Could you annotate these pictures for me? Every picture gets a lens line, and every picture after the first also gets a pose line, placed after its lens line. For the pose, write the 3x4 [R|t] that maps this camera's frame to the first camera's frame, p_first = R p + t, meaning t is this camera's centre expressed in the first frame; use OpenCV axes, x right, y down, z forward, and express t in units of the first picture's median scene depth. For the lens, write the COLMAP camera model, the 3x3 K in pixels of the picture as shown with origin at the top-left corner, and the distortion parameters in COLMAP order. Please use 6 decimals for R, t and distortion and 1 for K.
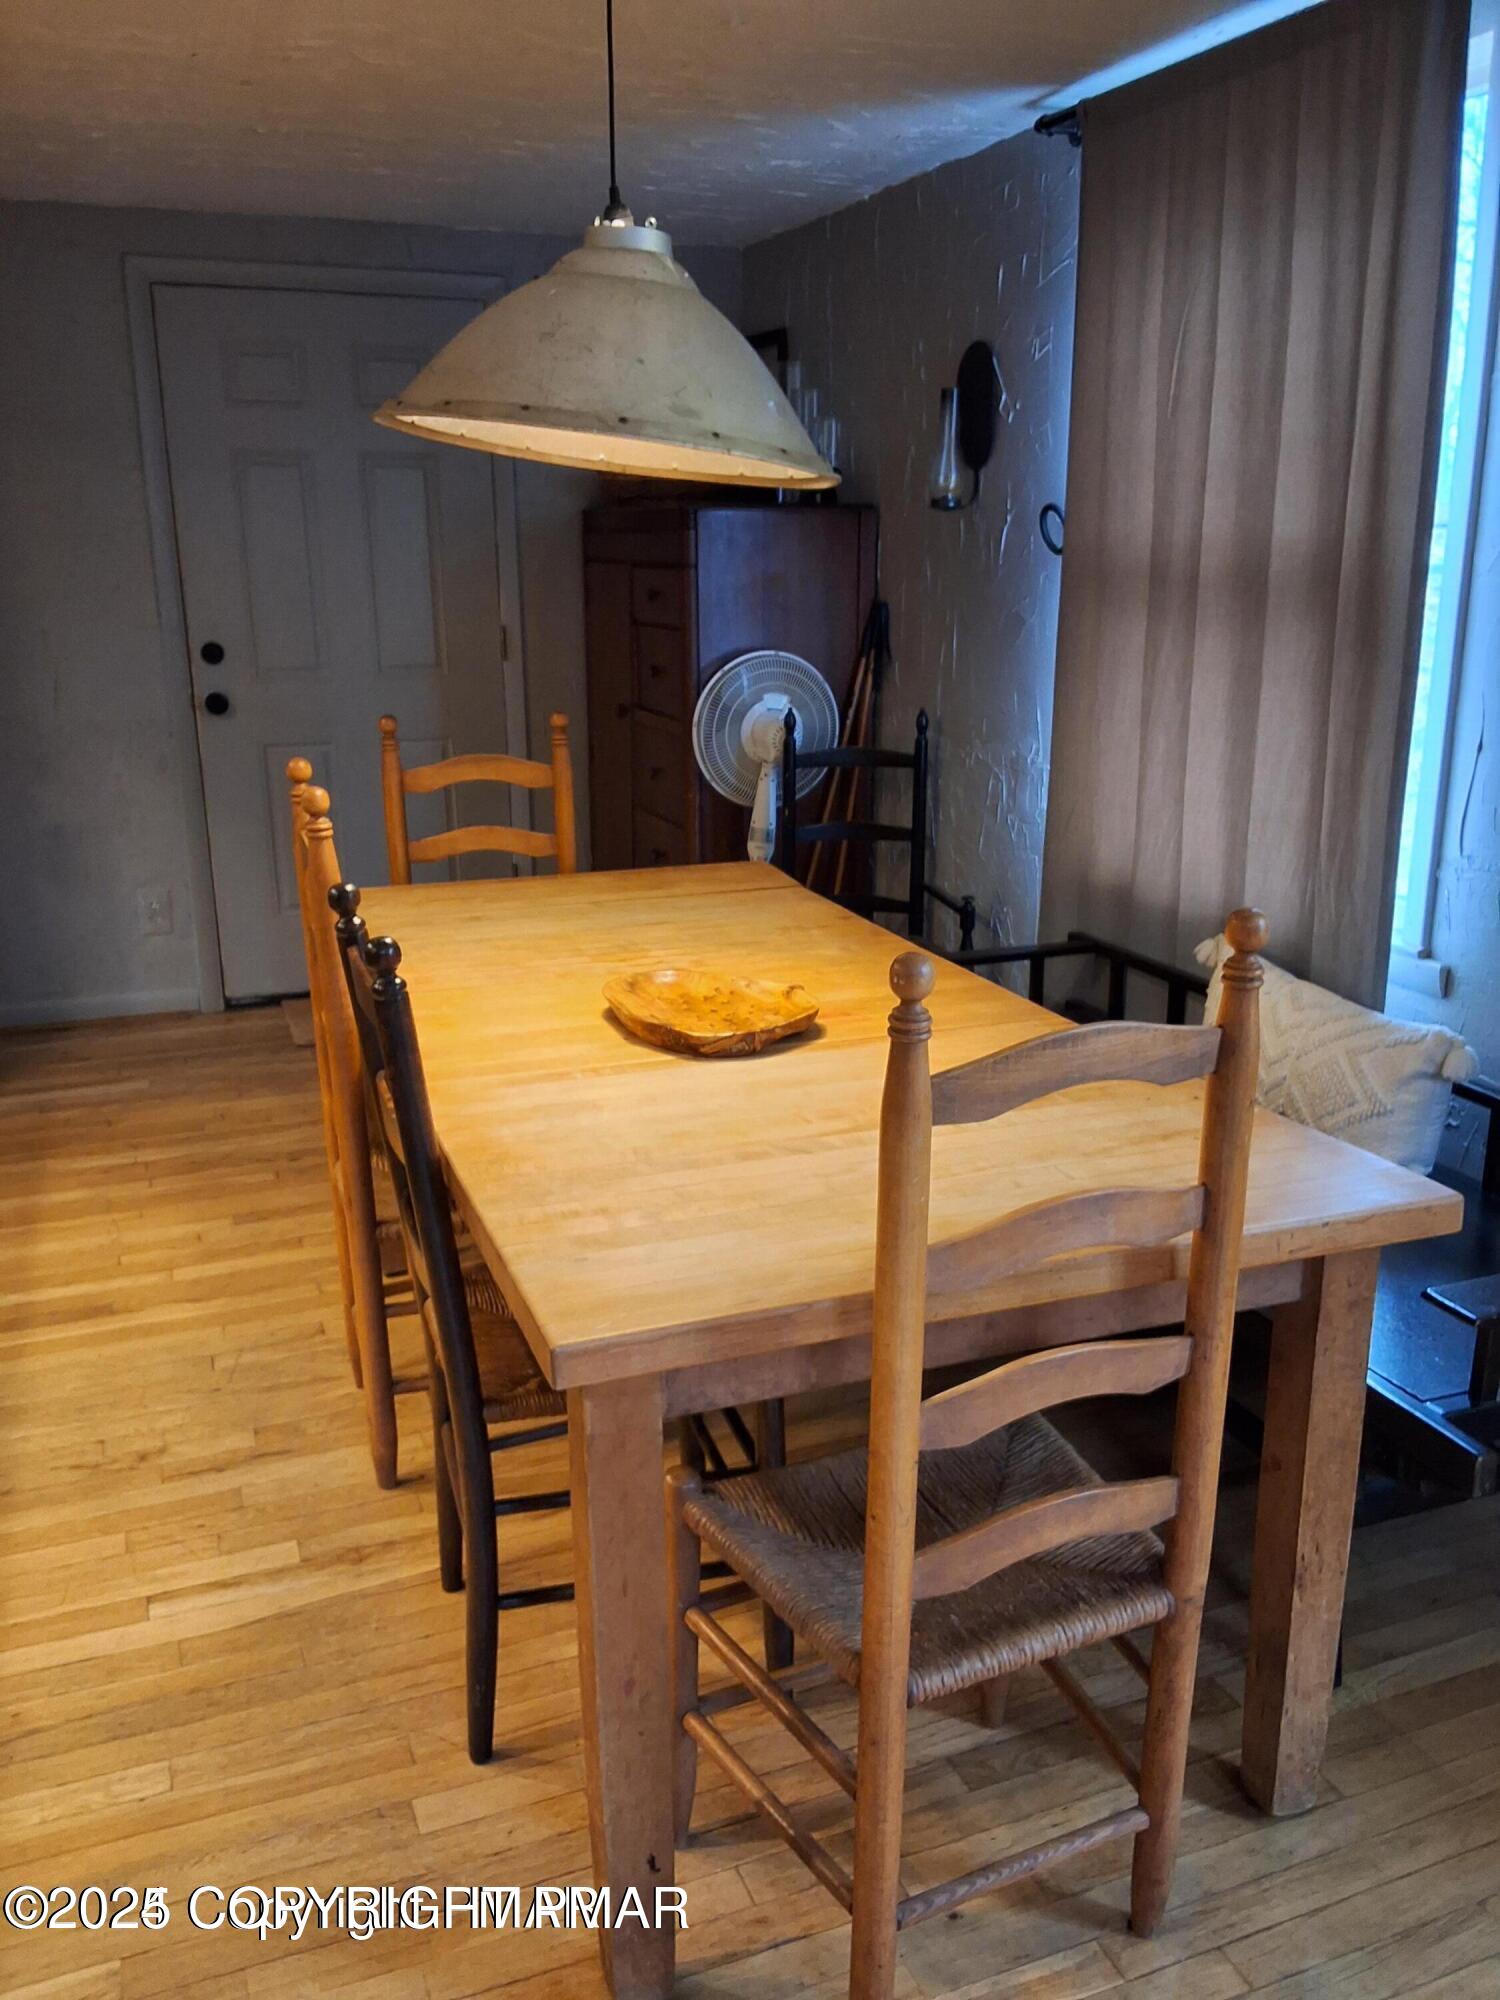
lens RADIAL K [[1614.3, 0, 750.0], [0, 1614.3, 1000.0], [0, 0, 1]] dist [0.109857, -0.136873]
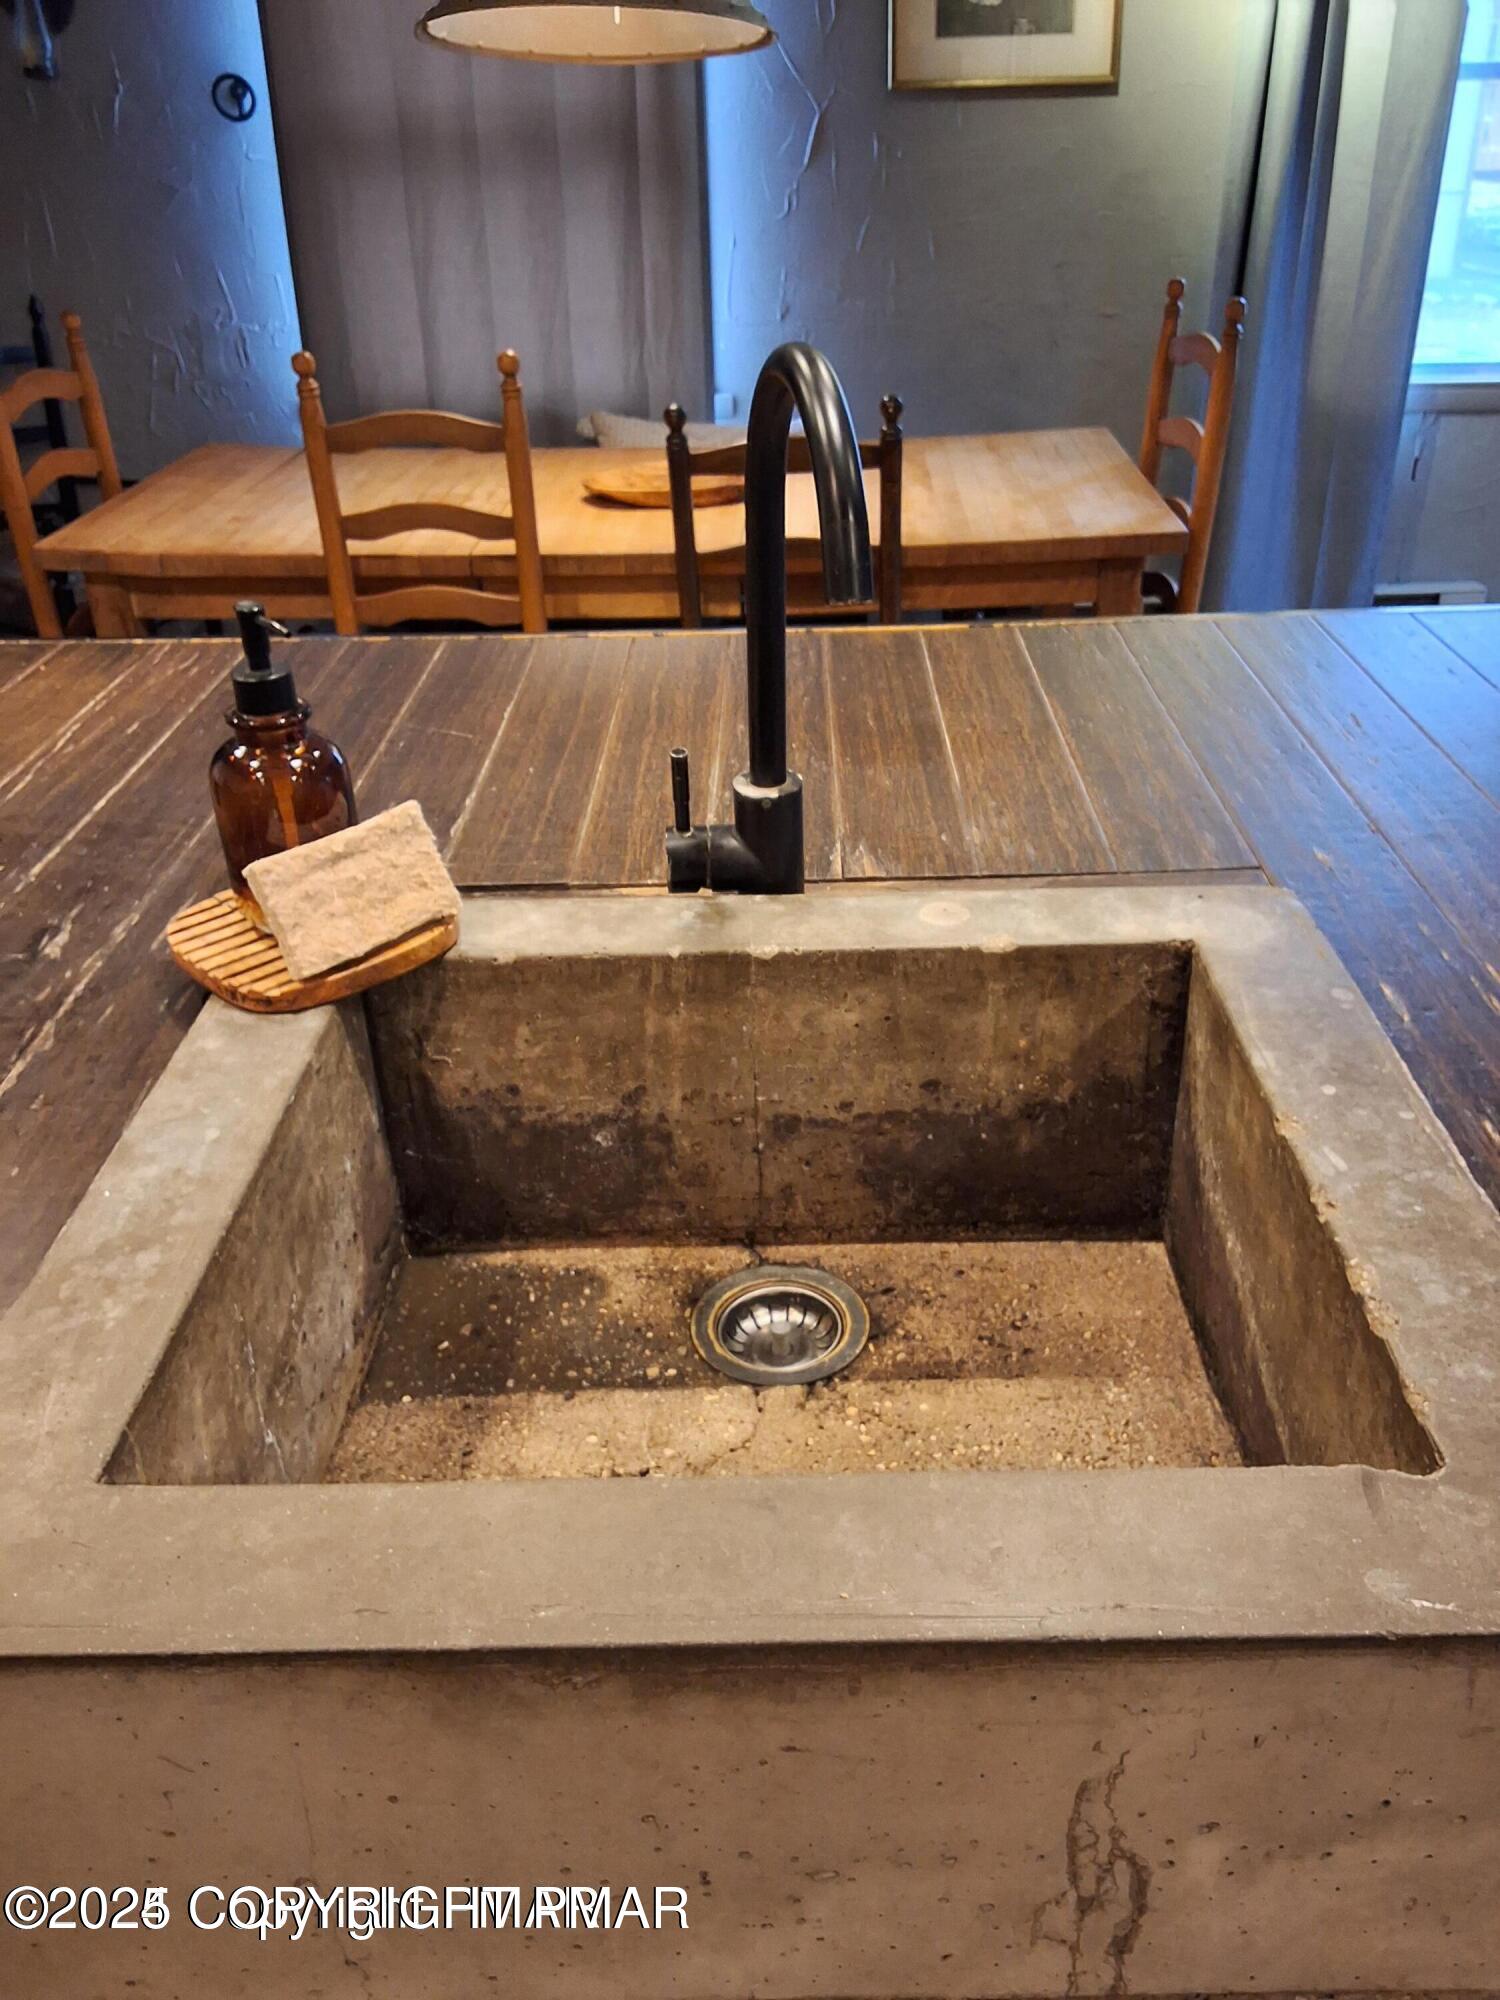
lens RADIAL K [[1614.3, 0, 750.0], [0, 1614.3, 1000.0], [0, 0, 1]] dist [0.109857, -0.136873]
pose [[0.383862, -0.437232, 0.813313, -0.842271], [0.270898, 0.895357, 0.353482, -0.035568], [-0.882760, 0.084637, 0.462139, 0.206671]]
